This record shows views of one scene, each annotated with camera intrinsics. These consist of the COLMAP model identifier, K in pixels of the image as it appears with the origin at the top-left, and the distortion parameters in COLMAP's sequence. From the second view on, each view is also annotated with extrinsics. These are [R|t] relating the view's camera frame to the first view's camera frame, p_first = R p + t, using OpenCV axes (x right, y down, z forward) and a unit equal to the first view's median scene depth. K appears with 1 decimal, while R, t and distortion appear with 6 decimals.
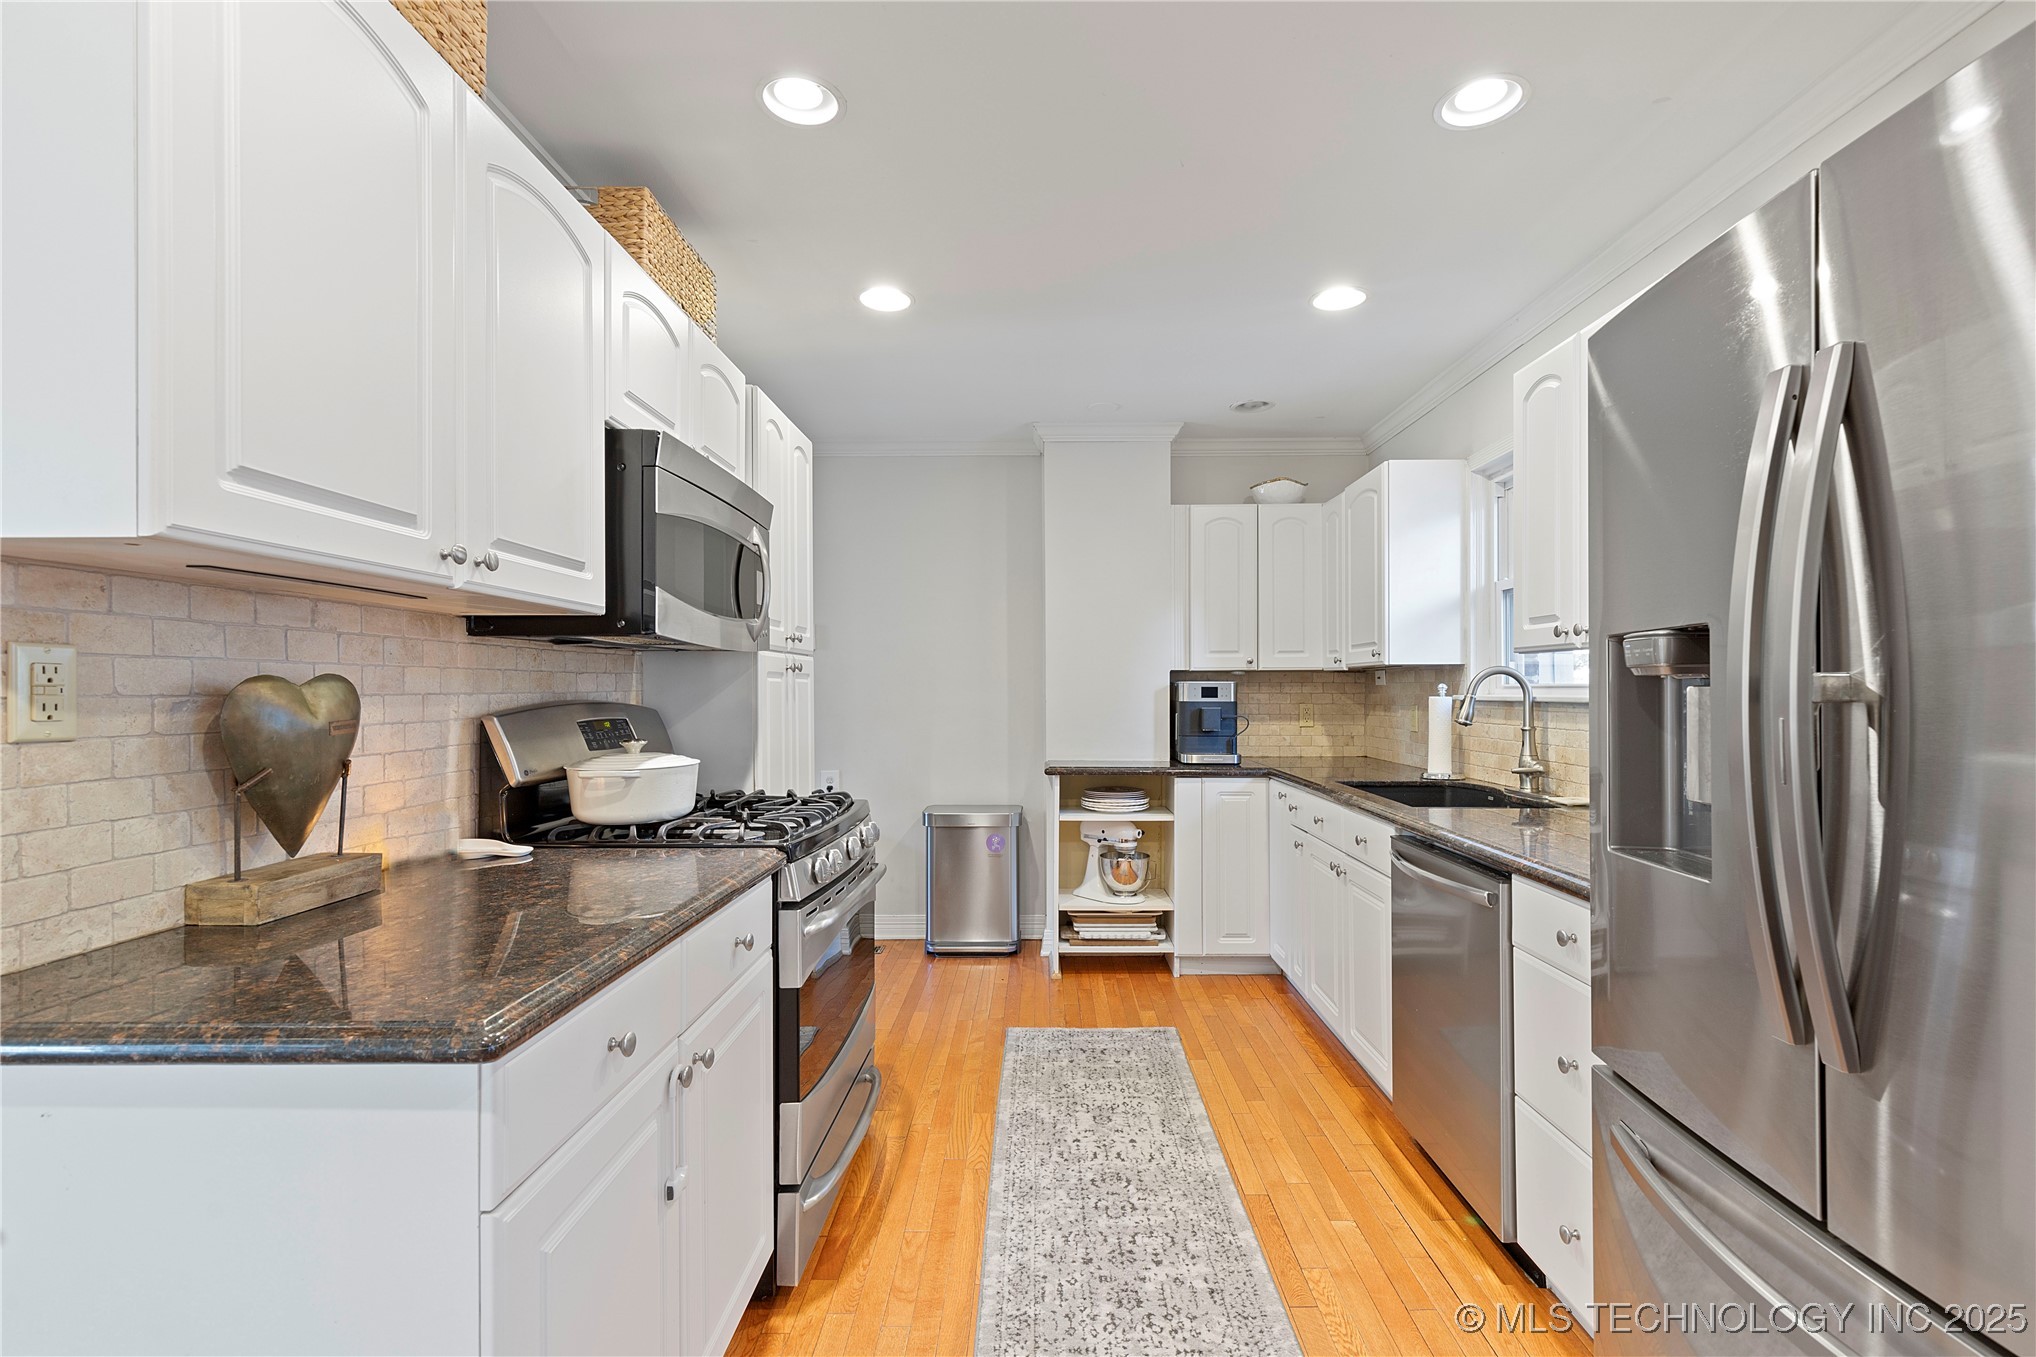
lens RADIAL K [[914.7, 0, 1035.0], [0, 914.7, 688.5], [0, 0, 1]] dist [0.008172, -0.000644]
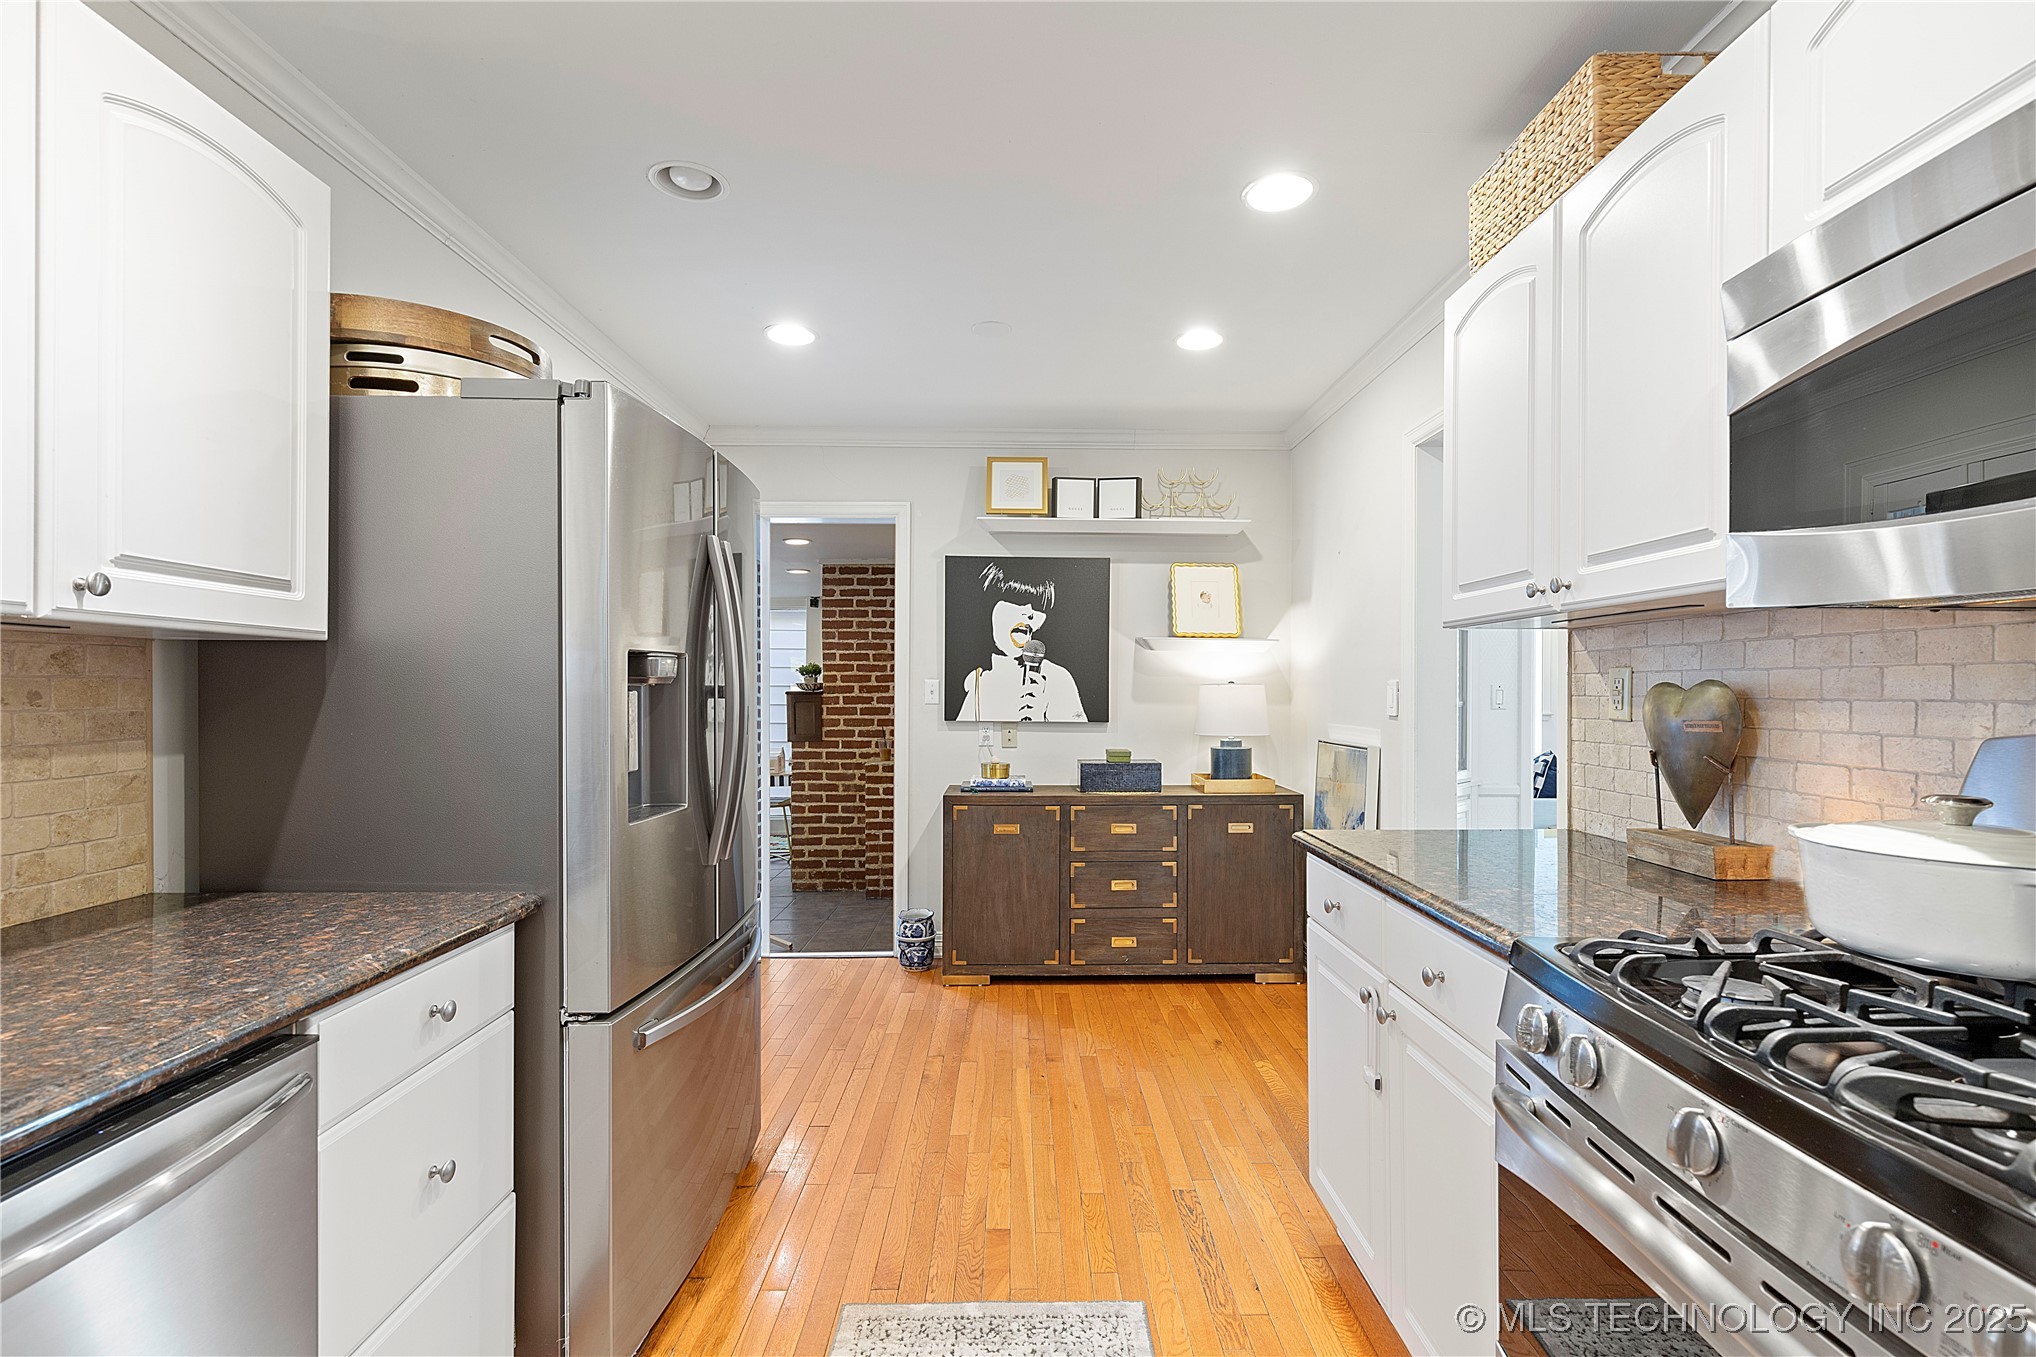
lens RADIAL K [[918.0, 0, 1036.0], [0, 918.0, 686.3], [0, 0, 1]] dist [0.008346, -0.000771]
pose [[-0.999452, 0.000925, -0.033073, 0.075541], [0.001002, 0.999997, -0.002286, -0.003782], [0.033071, -0.002318, -0.999450, 1.391033]]
